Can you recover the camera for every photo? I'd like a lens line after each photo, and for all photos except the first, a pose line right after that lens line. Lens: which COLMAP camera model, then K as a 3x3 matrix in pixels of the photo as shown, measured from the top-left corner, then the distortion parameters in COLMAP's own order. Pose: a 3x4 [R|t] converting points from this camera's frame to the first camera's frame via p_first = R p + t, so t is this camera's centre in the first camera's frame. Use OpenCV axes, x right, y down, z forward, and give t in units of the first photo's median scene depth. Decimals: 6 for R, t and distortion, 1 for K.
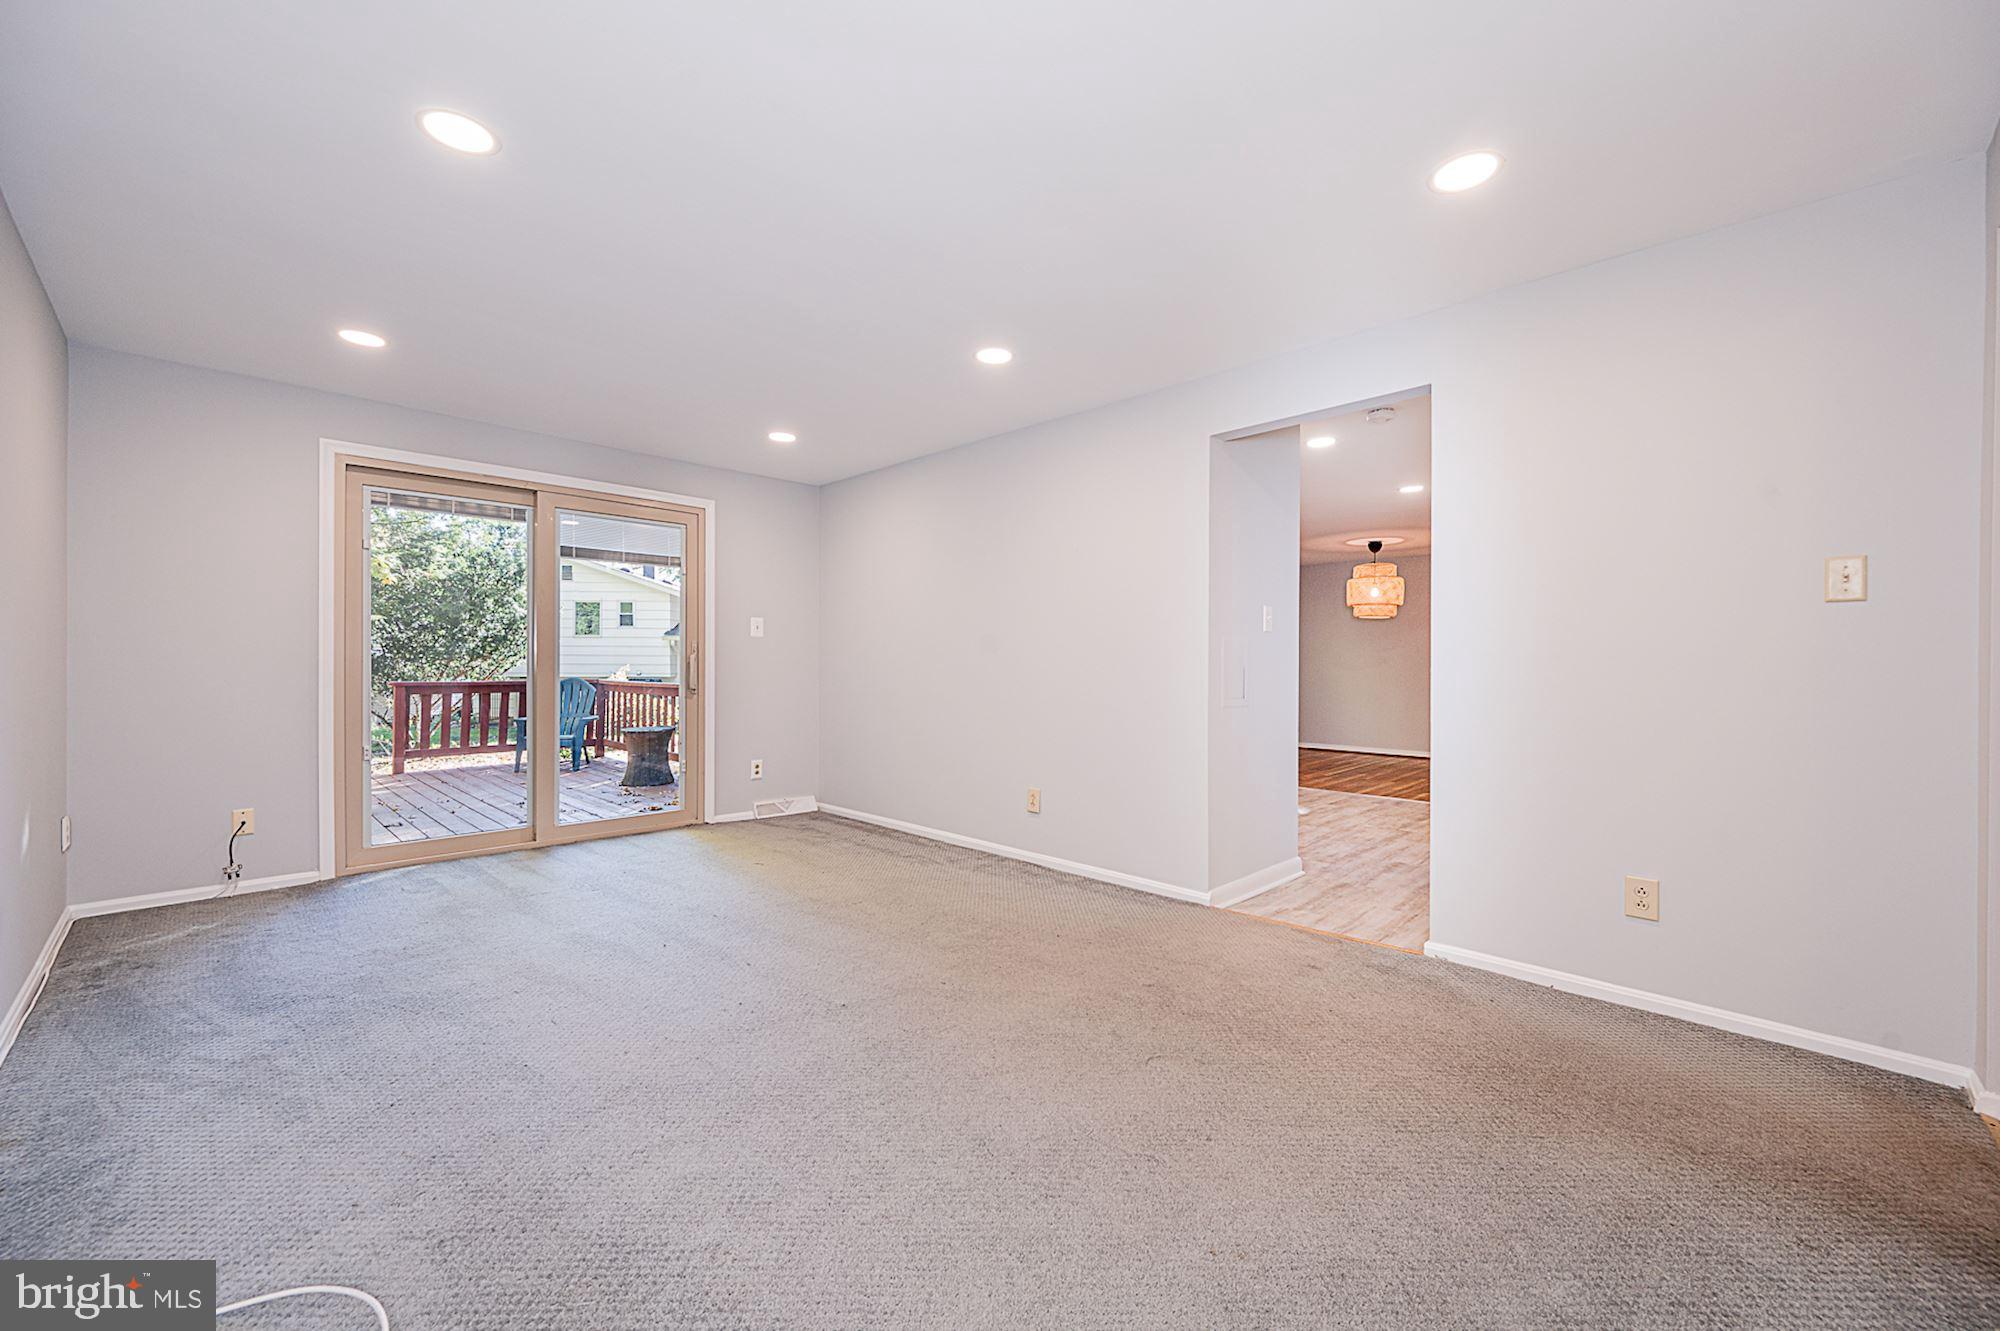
lens RADIAL K [[807.2, 0, 1000.1], [0, 807.2, 662.8], [0, 0, 1]] dist [-0.000431, 0.000079]
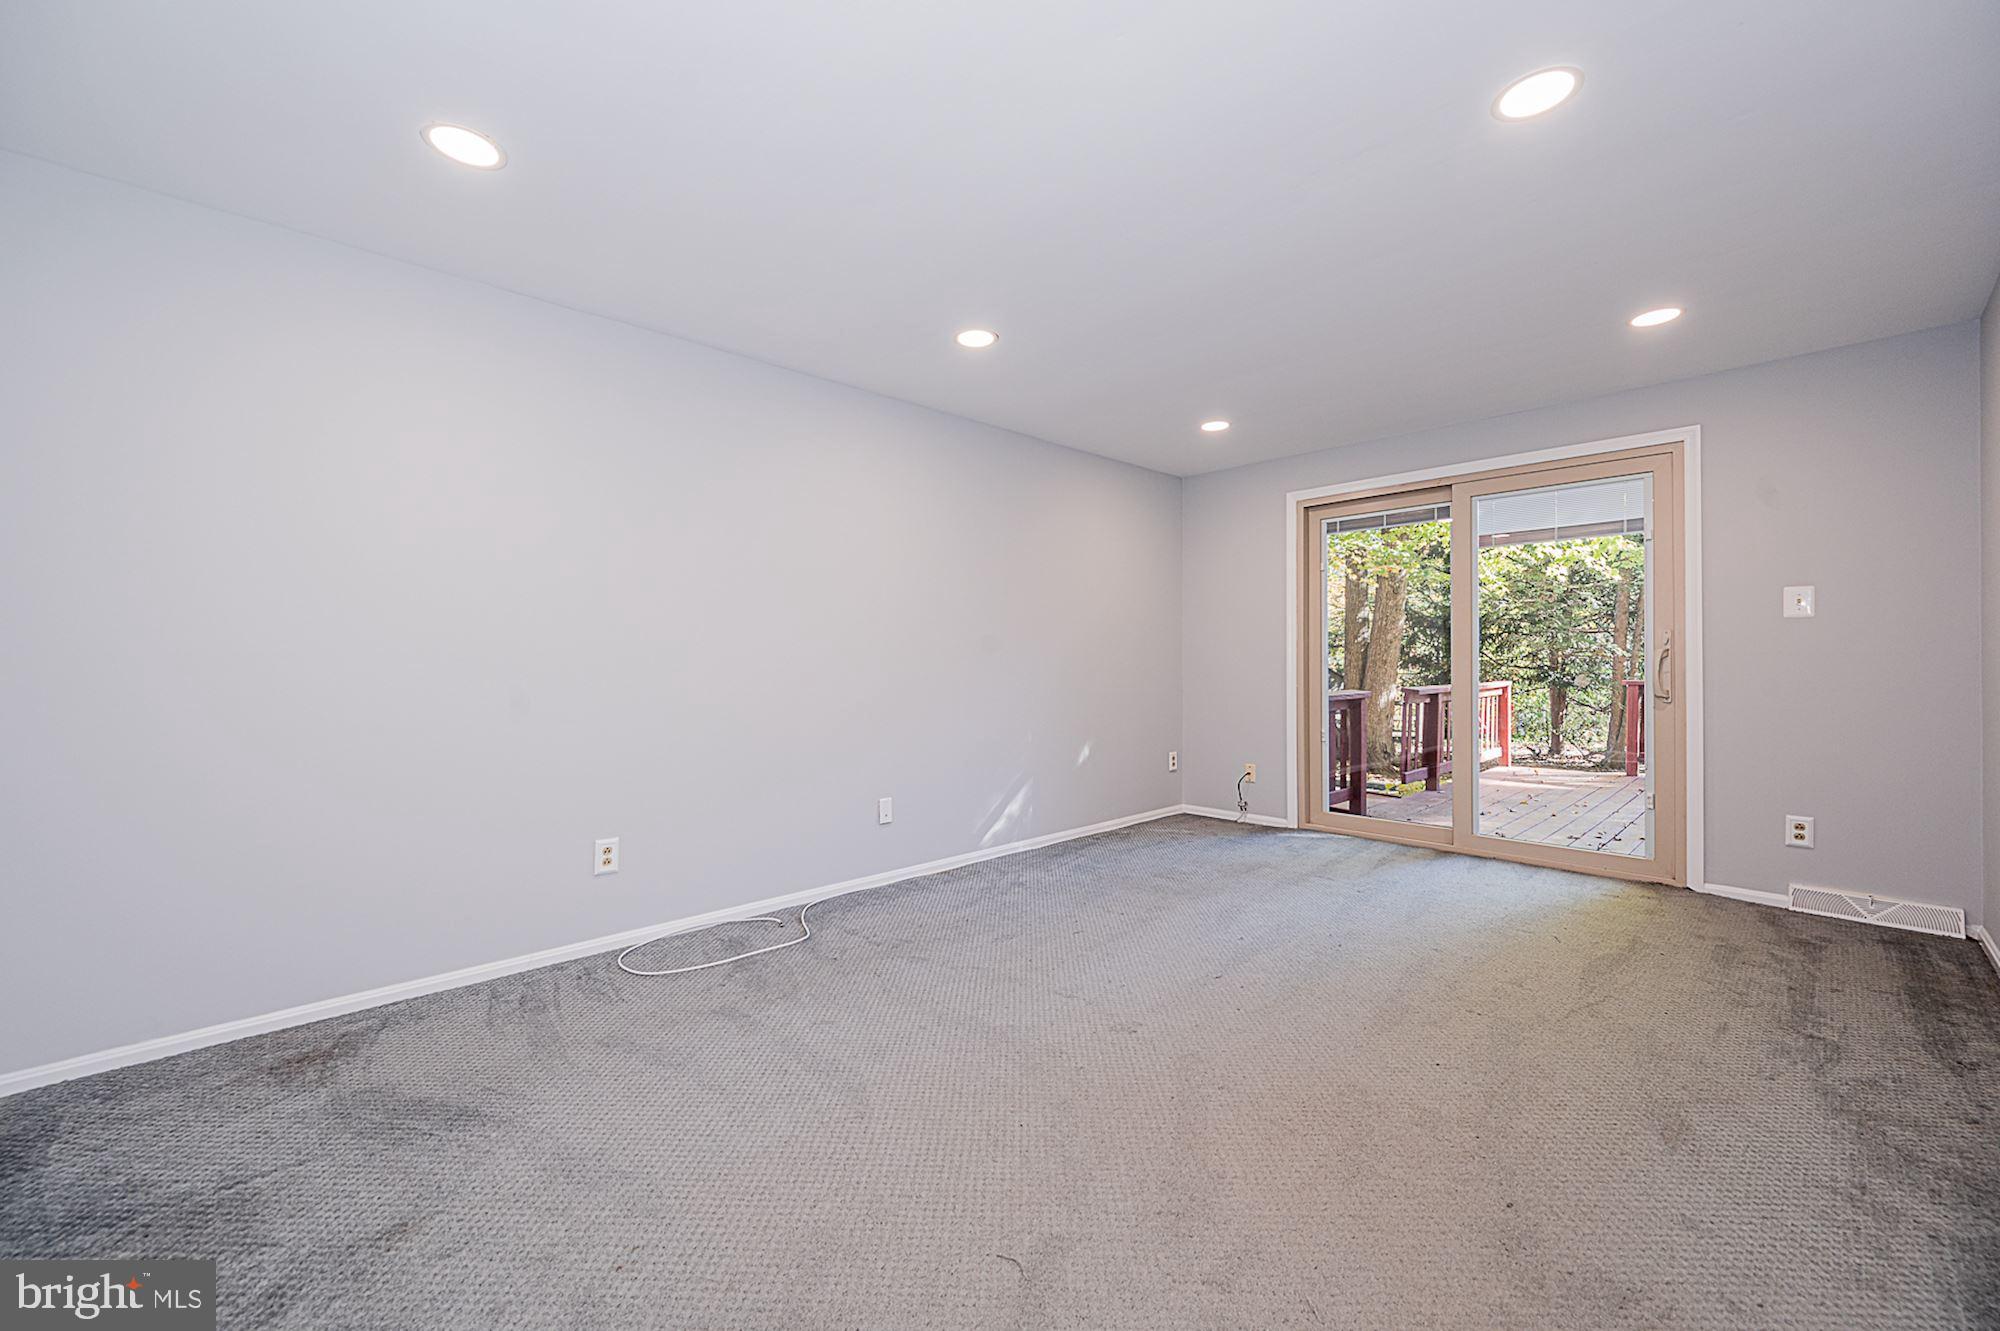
lens RADIAL K [[807.2, 0, 1000.1], [0, 807.2, 662.8], [0, 0, 1]] dist [-0.000431, 0.000079]
pose [[-0.054303, -0.000345, -0.998524, 0.485876], [0.007176, 0.999974, -0.000735, -0.001956], [0.998499, -0.007206, -0.054299, 0.578779]]
